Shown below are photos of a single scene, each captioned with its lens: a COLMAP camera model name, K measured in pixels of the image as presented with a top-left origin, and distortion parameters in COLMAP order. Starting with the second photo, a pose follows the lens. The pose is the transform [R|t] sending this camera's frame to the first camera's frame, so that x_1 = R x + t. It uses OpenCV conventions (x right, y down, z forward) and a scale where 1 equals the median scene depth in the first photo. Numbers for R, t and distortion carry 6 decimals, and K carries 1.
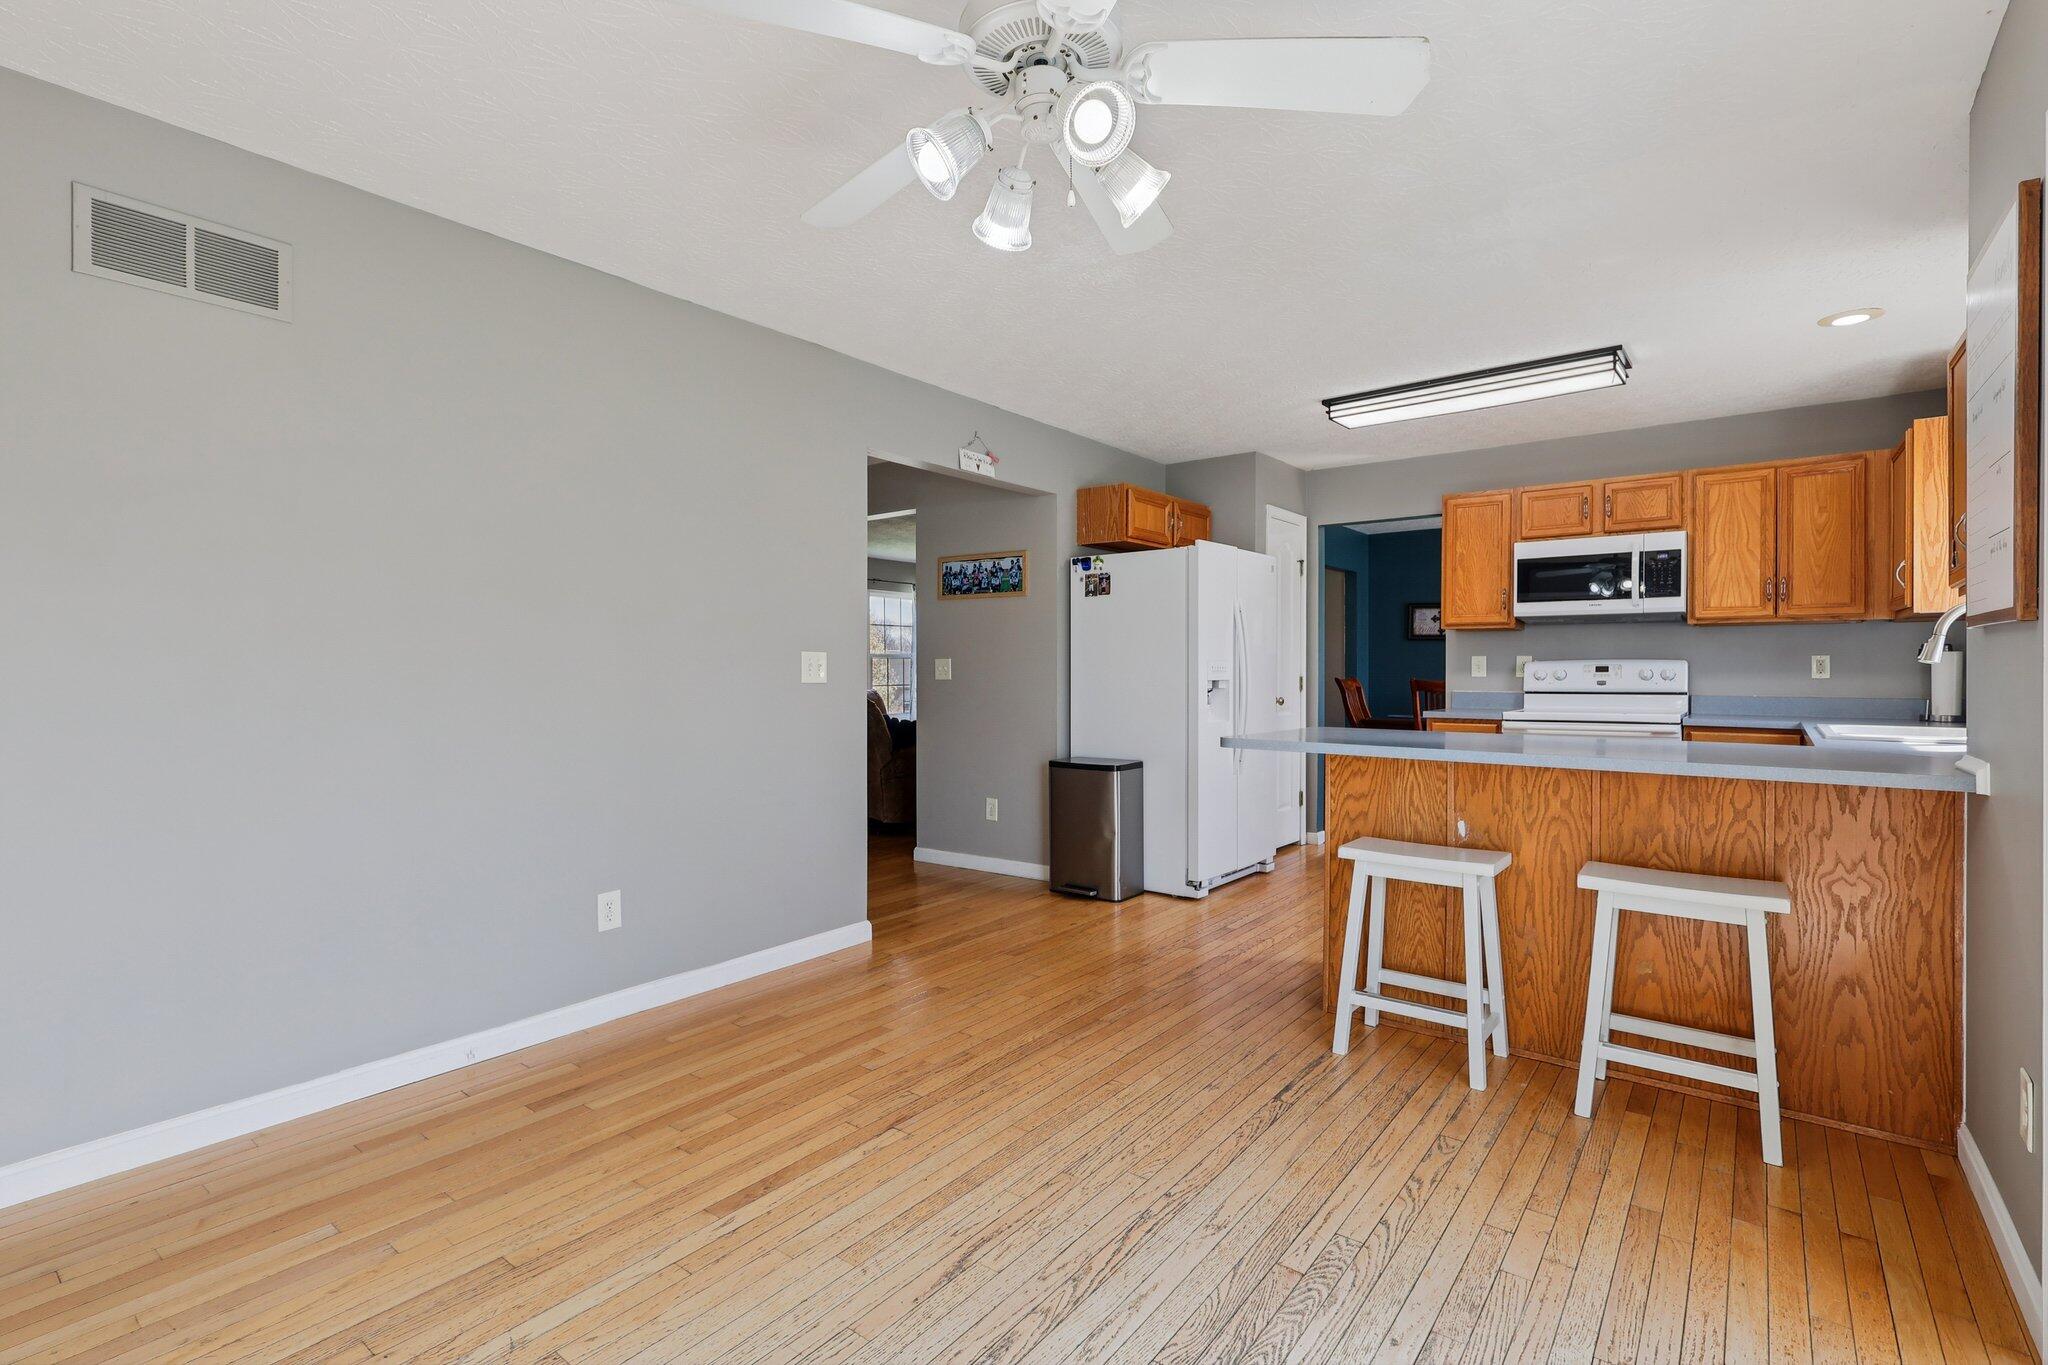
lens RADIAL K [[949.5, 0, 1015.6], [0, 949.5, 671.7], [0, 0, 1]] dist [0.000174, 0.001127]
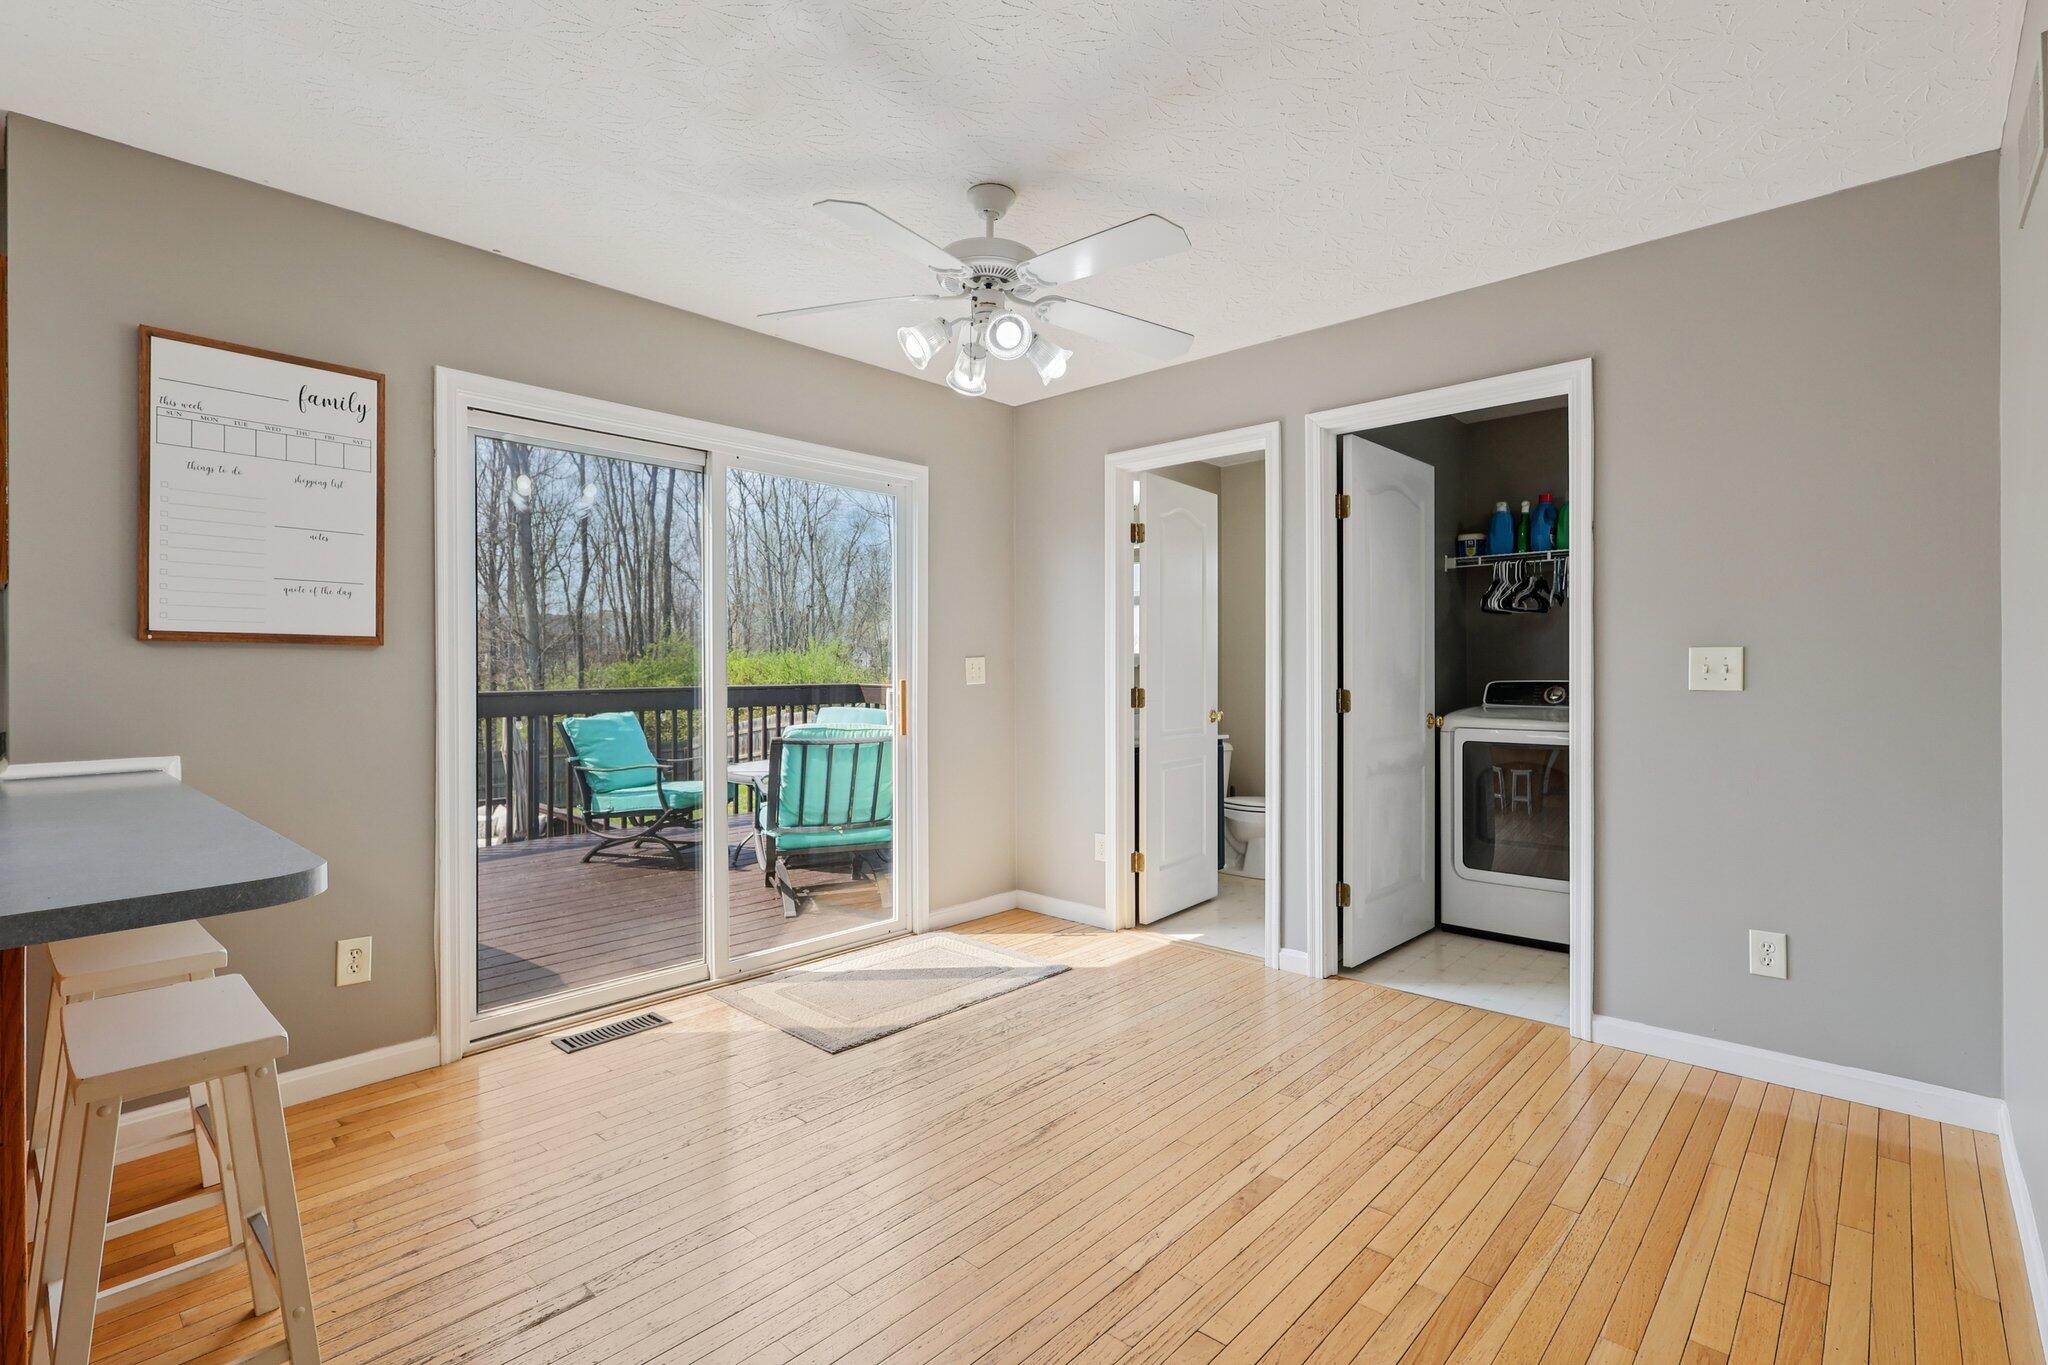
lens RADIAL K [[949.5, 0, 1025.9], [0, 949.5, 668.2], [0, 0, 1]] dist [0.000174, 0.001127]
pose [[-0.997250, 0.004688, 0.073959, -0.082660], [0.004483, 0.999986, -0.002930, -0.003576], [-0.073972, -0.002591, -0.997257, 1.444787]]
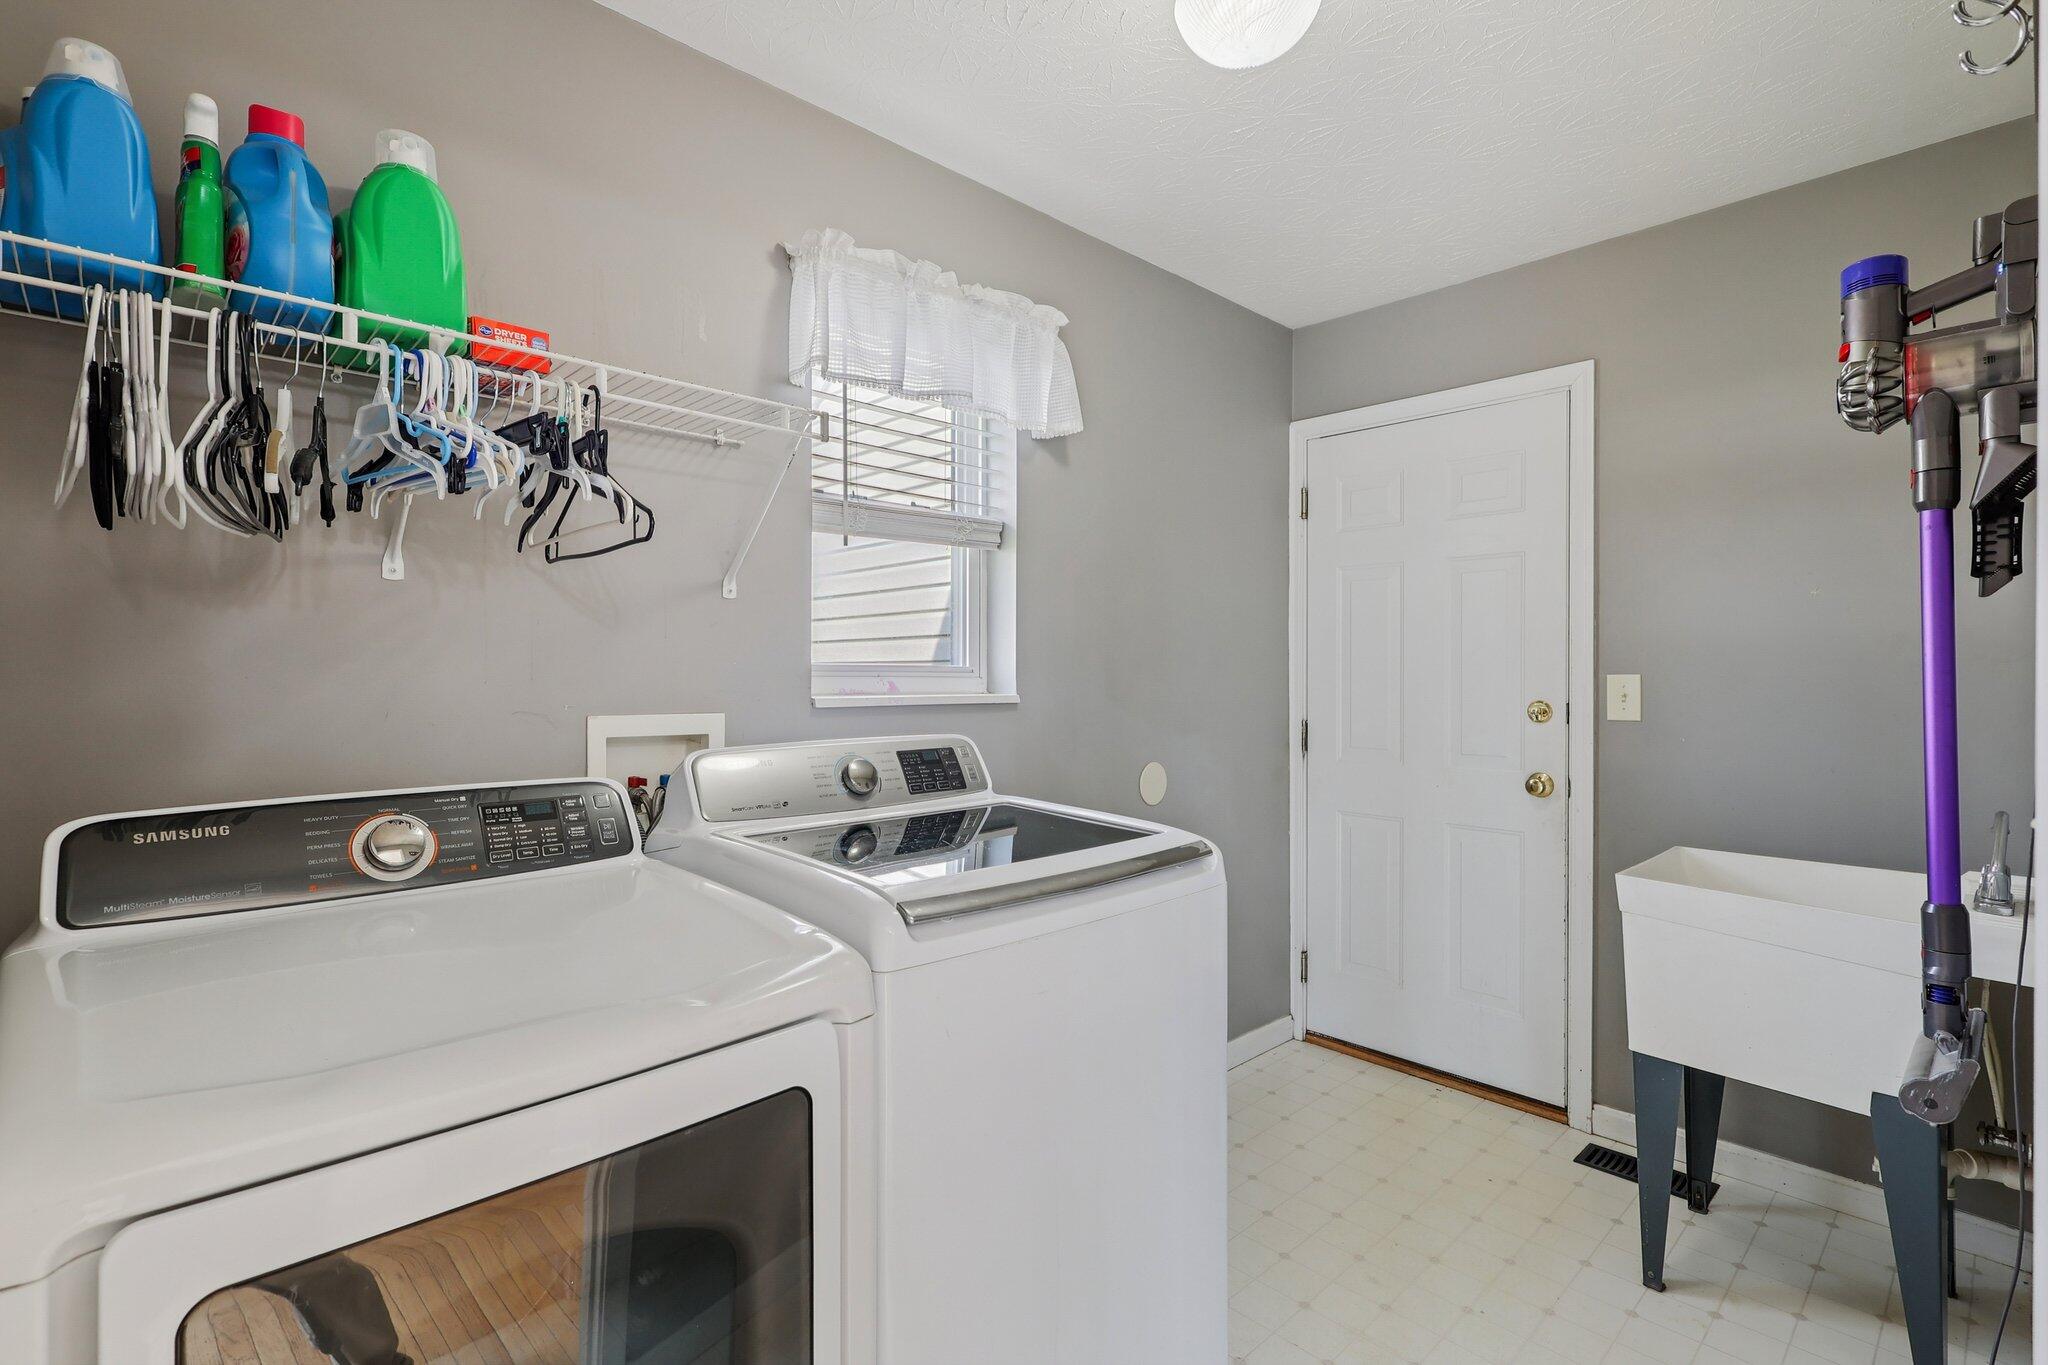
lens RADIAL K [[949.5, 0, 1018.3], [0, 949.5, 672.3], [0, 0, 1]] dist [0.000174, 0.001127]
pose [[-0.128966, -0.000743, -0.991649, -0.444708], [-0.001634, 0.999999, -0.000537, -0.036577], [0.991648, 0.001551, -0.128967, 0.189188]]
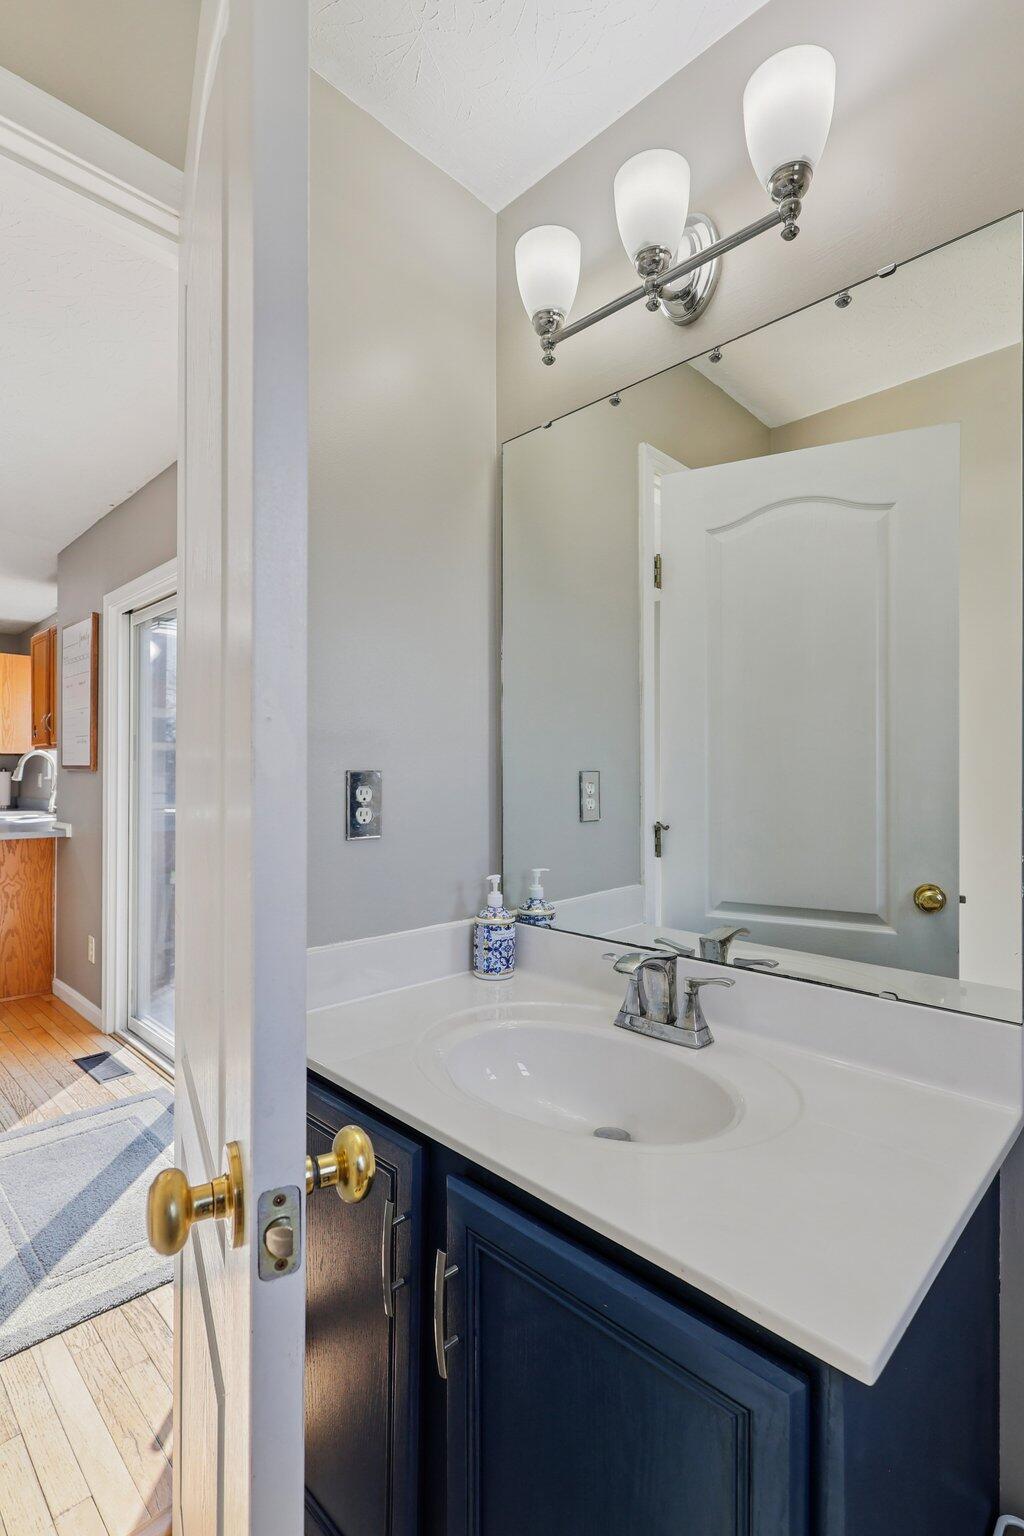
lens RADIAL K [[712.1, 0, 526.3], [0, 712.1, 772.6], [0, 0, 1]] dist [0.000174, 0.001127]
pose [[0.097421, 0.000763, 0.995243, -0.499749], [-0.000692, 1.000000, -0.000699, -0.025920], [-0.995243, -0.000620, 0.097422, -0.257525]]
